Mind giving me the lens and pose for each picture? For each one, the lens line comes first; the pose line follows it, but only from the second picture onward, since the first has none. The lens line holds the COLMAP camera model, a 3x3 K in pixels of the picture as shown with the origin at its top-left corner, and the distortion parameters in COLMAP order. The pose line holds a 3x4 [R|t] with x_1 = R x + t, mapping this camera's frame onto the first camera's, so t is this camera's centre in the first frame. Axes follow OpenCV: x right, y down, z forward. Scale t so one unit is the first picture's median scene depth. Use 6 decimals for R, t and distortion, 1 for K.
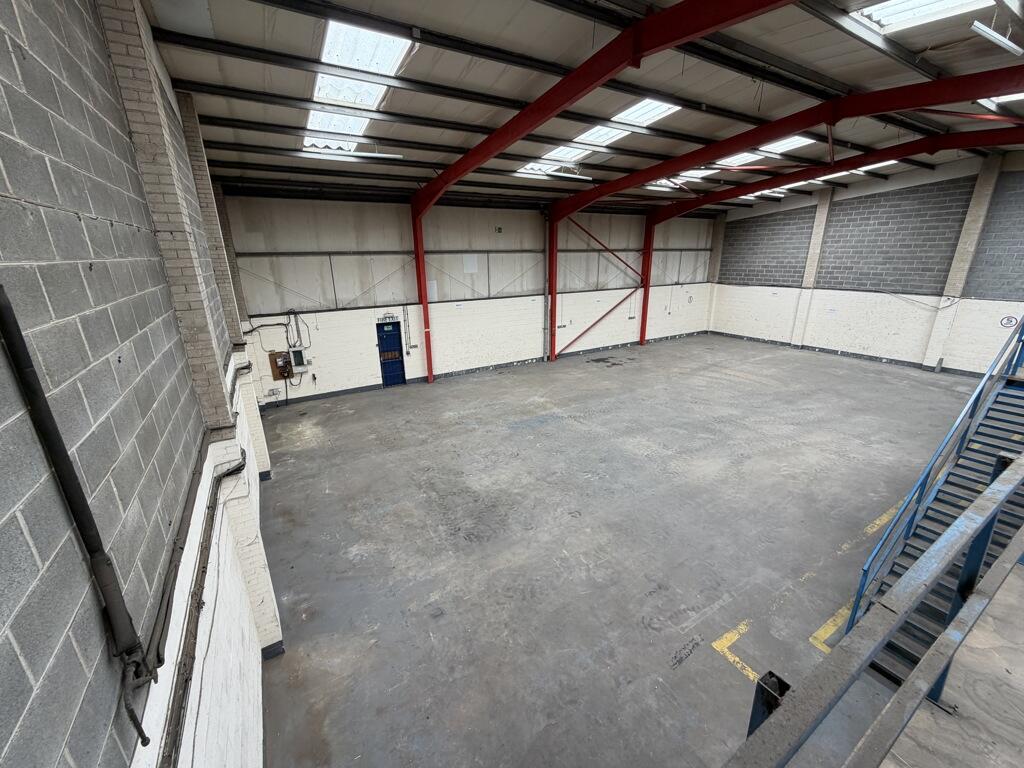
lens RADIAL K [[410.7, 0, 510.8], [0, 410.7, 384.9], [0, 0, 1]] dist [0.000523, -0.000272]
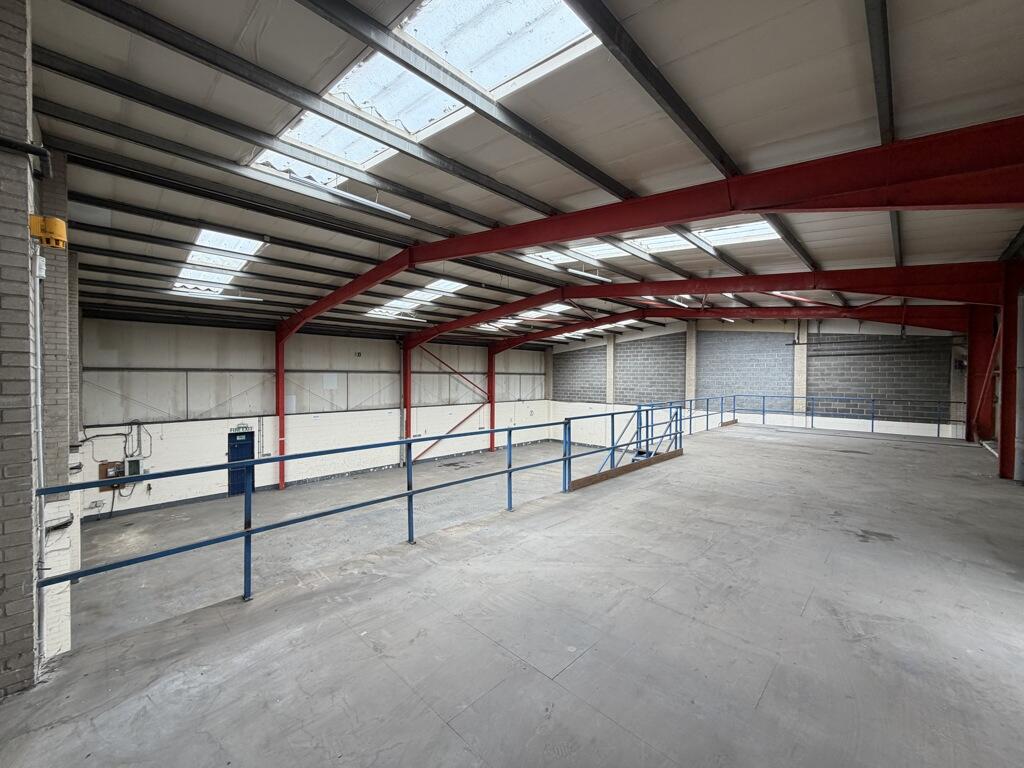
lens RADIAL K [[410.7, 0, 511.4], [0, 410.7, 383.4], [0, 0, 1]] dist [0.000523, -0.000272]
pose [[0.967090, 0.015654, 0.253951, 0.108529], [0.057372, 0.958983, -0.277597, 0.063028], [-0.247880, 0.283031, 0.926525, -0.202441]]
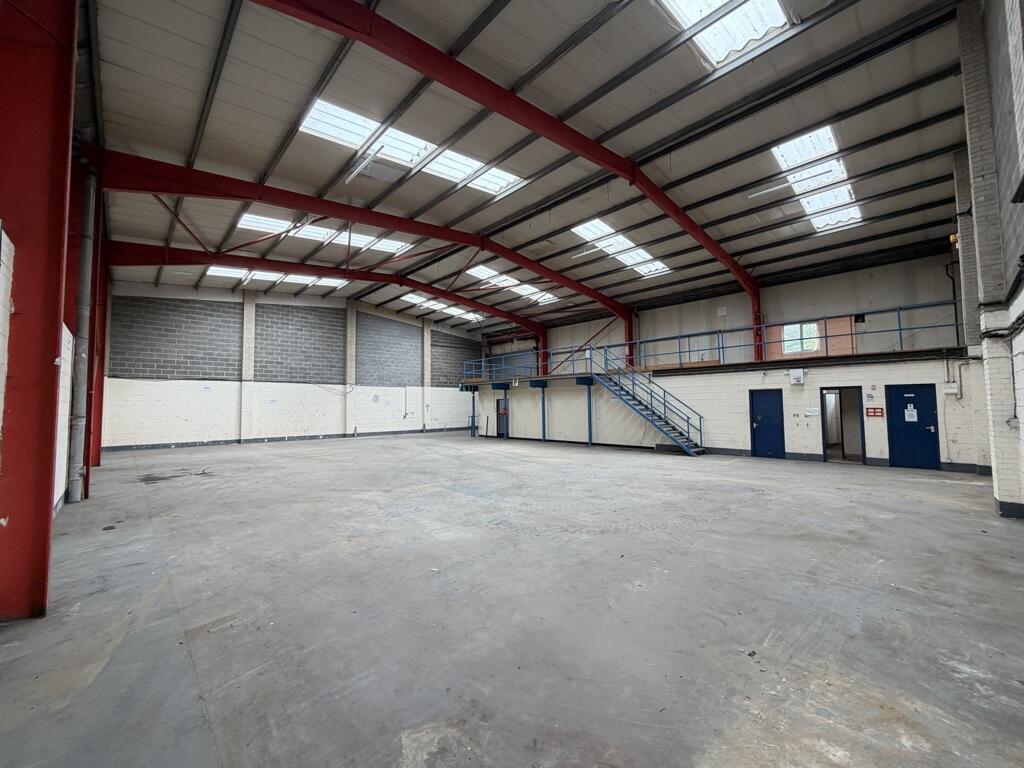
lens RADIAL K [[410.7, 0, 505.3], [0, 410.7, 383.1], [0, 0, 1]] dist [0.000523, -0.000272]
pose [[-0.209296, 0.070810, 0.975285, -0.483411], [0.307214, 0.951635, -0.003165, -0.047145], [-0.928340, 0.298959, -0.220927, 0.834762]]
